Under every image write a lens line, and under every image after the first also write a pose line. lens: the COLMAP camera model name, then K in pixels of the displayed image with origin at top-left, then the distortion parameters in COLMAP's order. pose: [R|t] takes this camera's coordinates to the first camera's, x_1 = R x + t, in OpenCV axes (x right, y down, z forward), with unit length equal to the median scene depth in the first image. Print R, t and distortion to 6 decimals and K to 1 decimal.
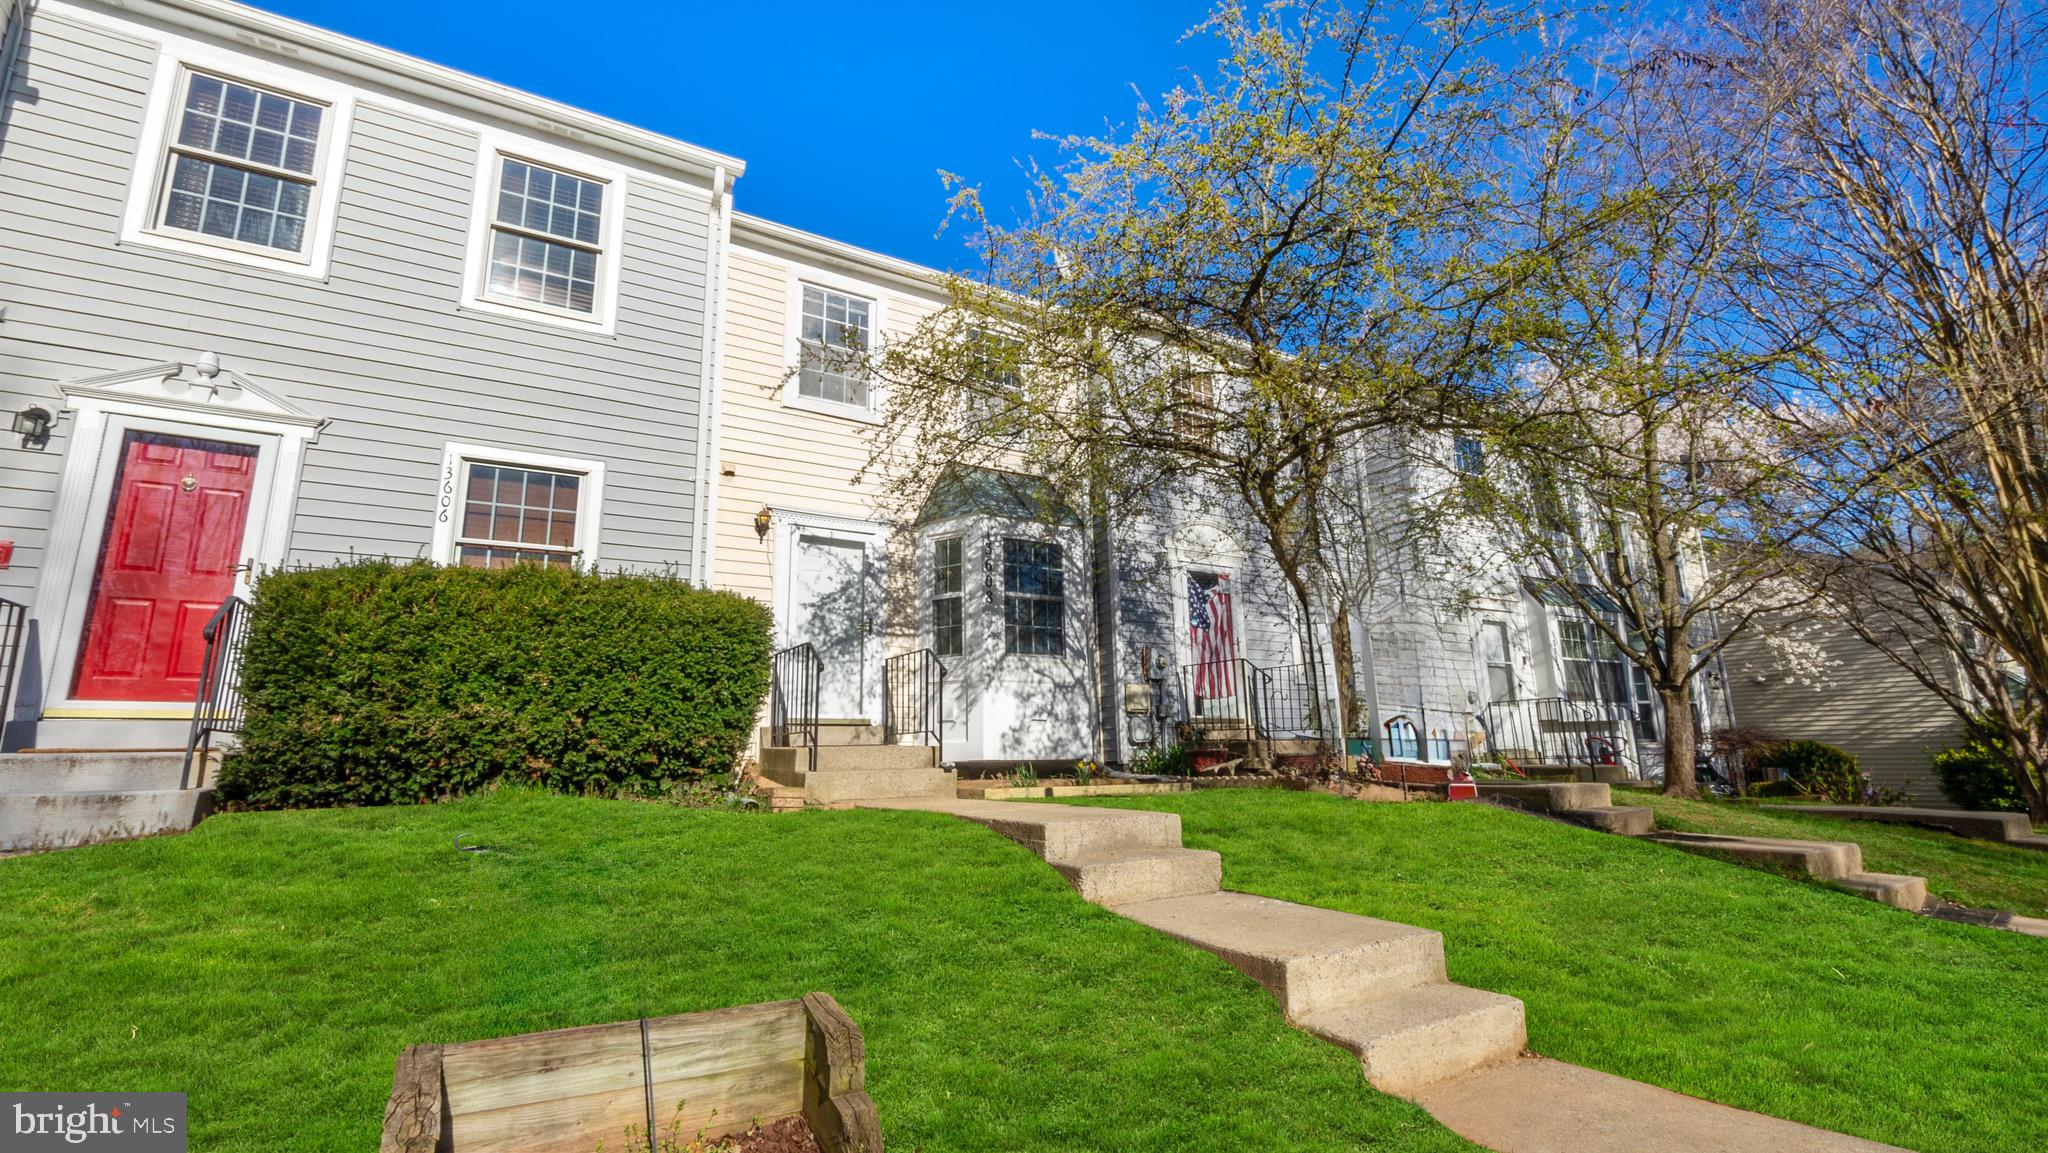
lens RADIAL K [[894.8, 0, 1024.0], [0, 894.8, 576.5], [0, 0, 1]] dist [0.000249, 0.000048]
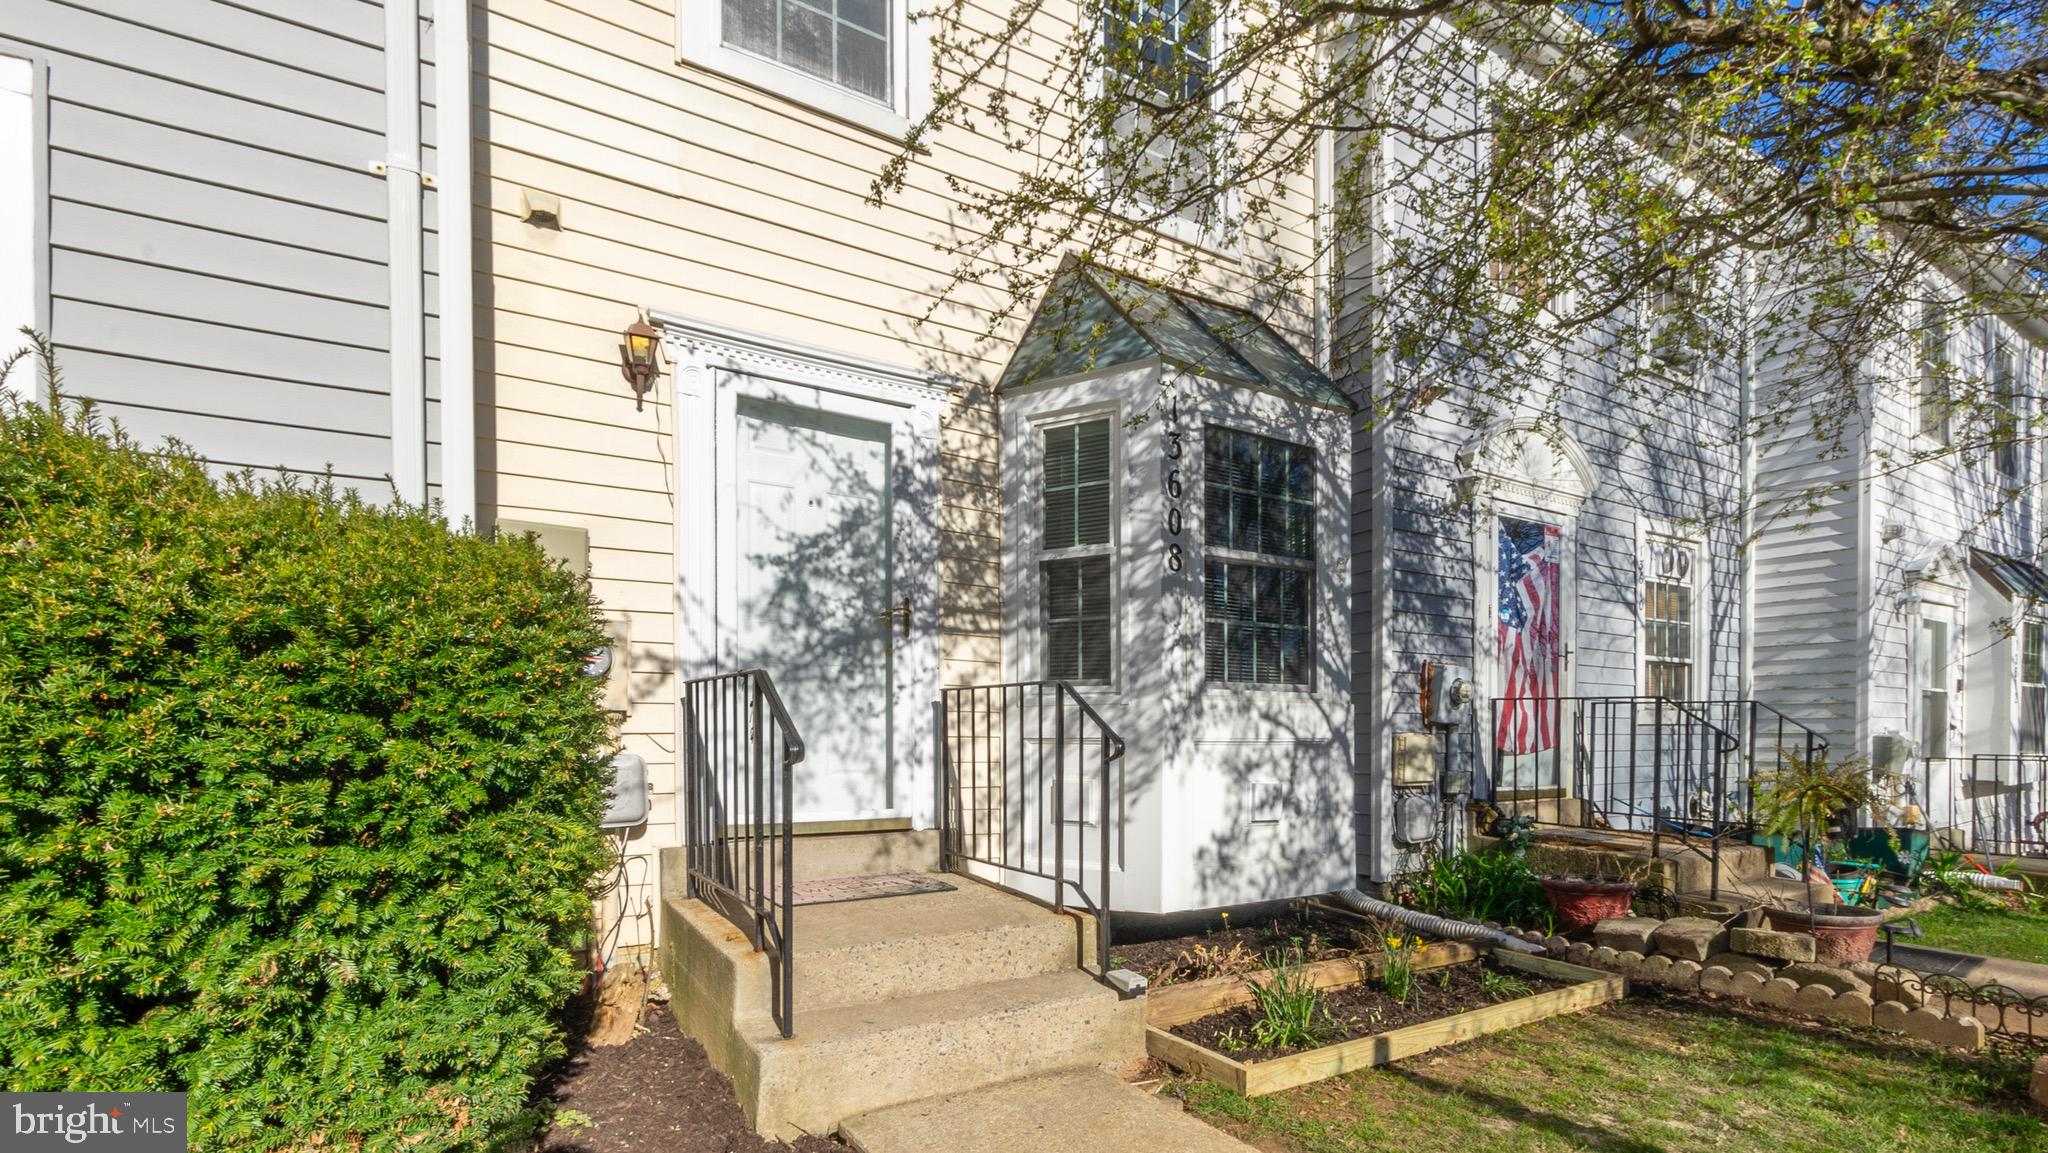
lens RADIAL K [[961.6, 0, 1136.2], [0, 961.6, 731.5], [0, 0, 1]] dist [0.001819, 0.000212]
pose [[0.997060, 0.016653, 0.074799, -0.090461], [-0.031000, 0.980318, 0.194974, 0.016167], [-0.070080, -0.196719, 0.977952, 0.495962]]
